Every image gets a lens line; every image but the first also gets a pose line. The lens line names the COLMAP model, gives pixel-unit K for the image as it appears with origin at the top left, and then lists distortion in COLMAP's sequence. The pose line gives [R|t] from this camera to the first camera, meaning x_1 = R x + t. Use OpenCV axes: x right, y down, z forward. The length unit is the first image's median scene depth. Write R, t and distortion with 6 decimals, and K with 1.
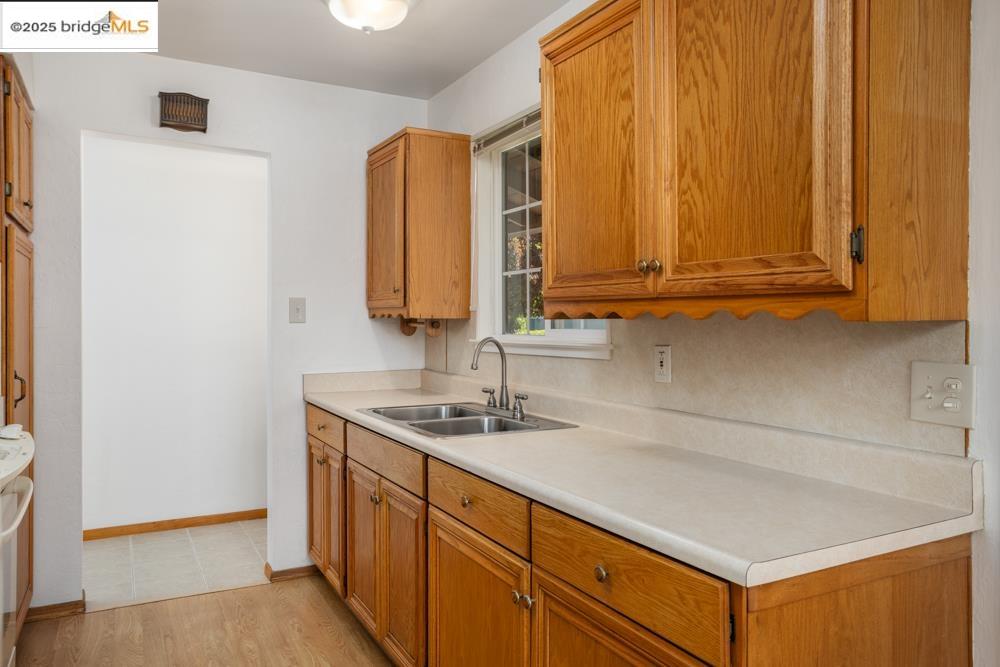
lens RADIAL K [[711.7, 0, 510.2], [0, 711.7, 321.8], [0, 0, 1]] dist [0.000380, 0.028741]
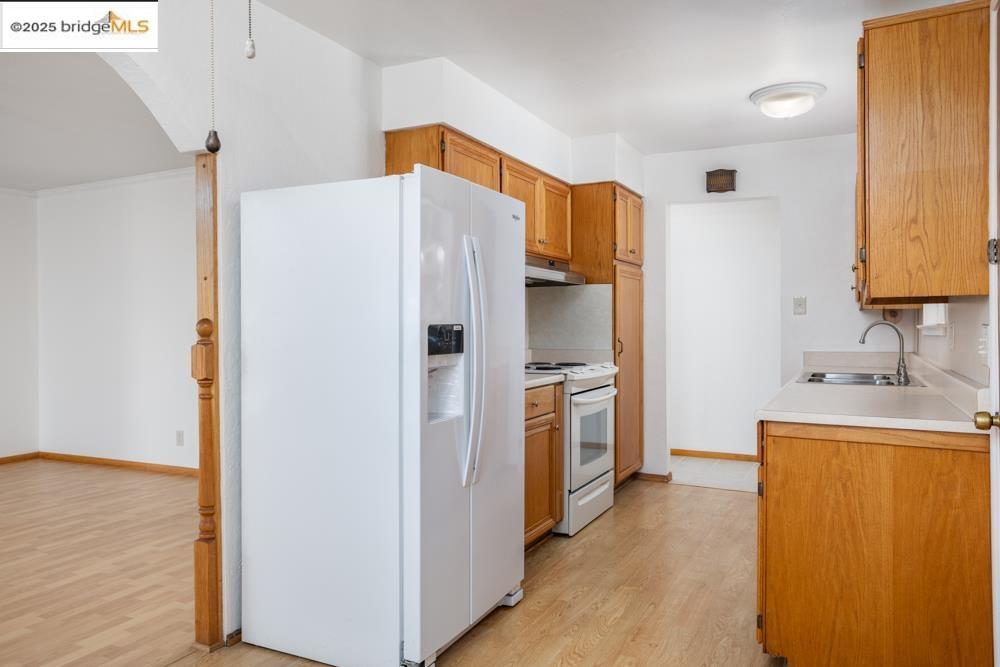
lens RADIAL K [[713.4, 0, 496.6], [0, 713.4, 326.8], [0, 0, 1]] dist [-0.006613, 0.004098]
pose [[0.565761, 0.001289, -0.824568, 0.588560], [-0.001828, 0.999998, 0.000310, 0.030150], [0.824567, 0.001332, 0.565763, -0.312794]]
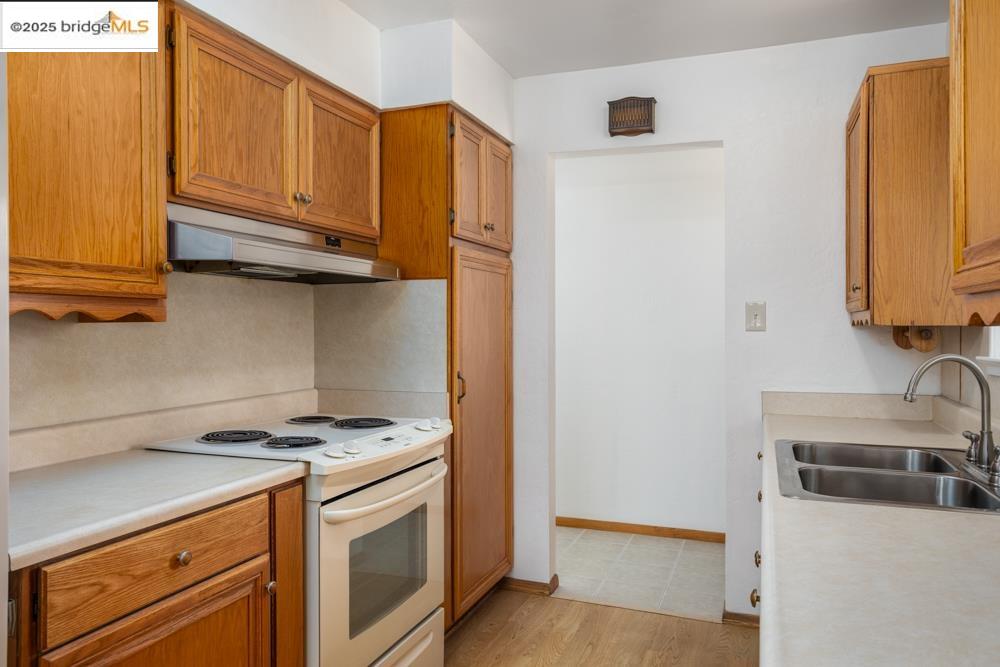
lens RADIAL K [[713.4, 0, 496.6], [0, 713.4, 326.8], [0, 0, 1]] dist [-0.006613, 0.004098]
pose [[0.643994, -0.001498, -0.765029, 0.183447], [-0.001745, 0.999993, -0.003427, -0.000142], [0.765029, 0.003541, 0.643987, 0.237292]]
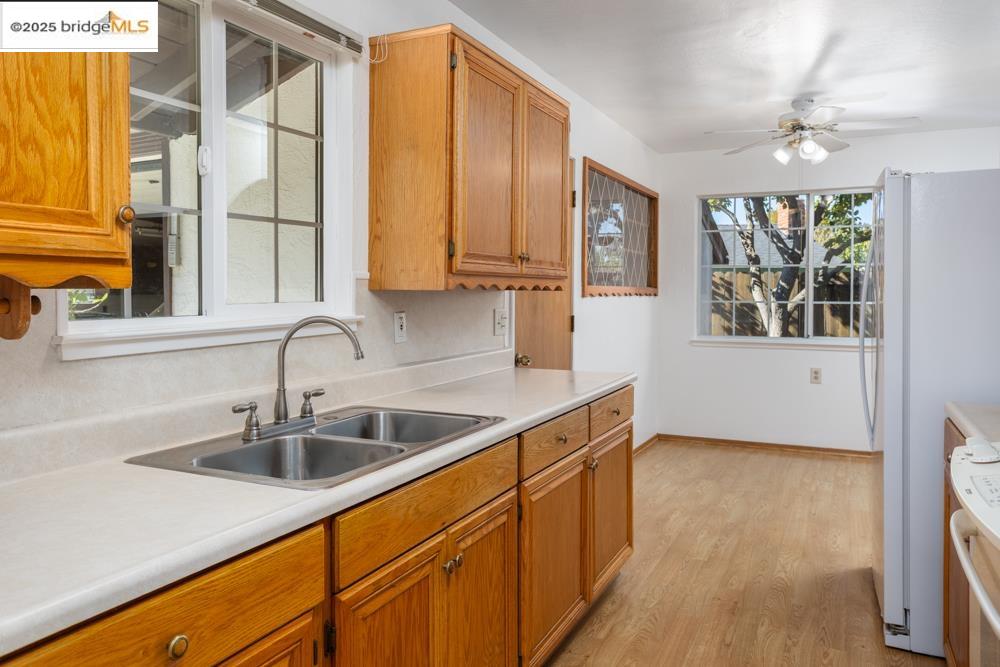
lens RADIAL K [[713.4, 0, 496.6], [0, 713.4, 326.8], [0, 0, 1]] dist [-0.006613, 0.004098]
pose [[-0.572100, -0.044959, 0.818951, -0.627412], [-0.002491, 0.998587, 0.053081, -0.004542], [-0.820180, 0.028328, -0.571404, 1.128921]]
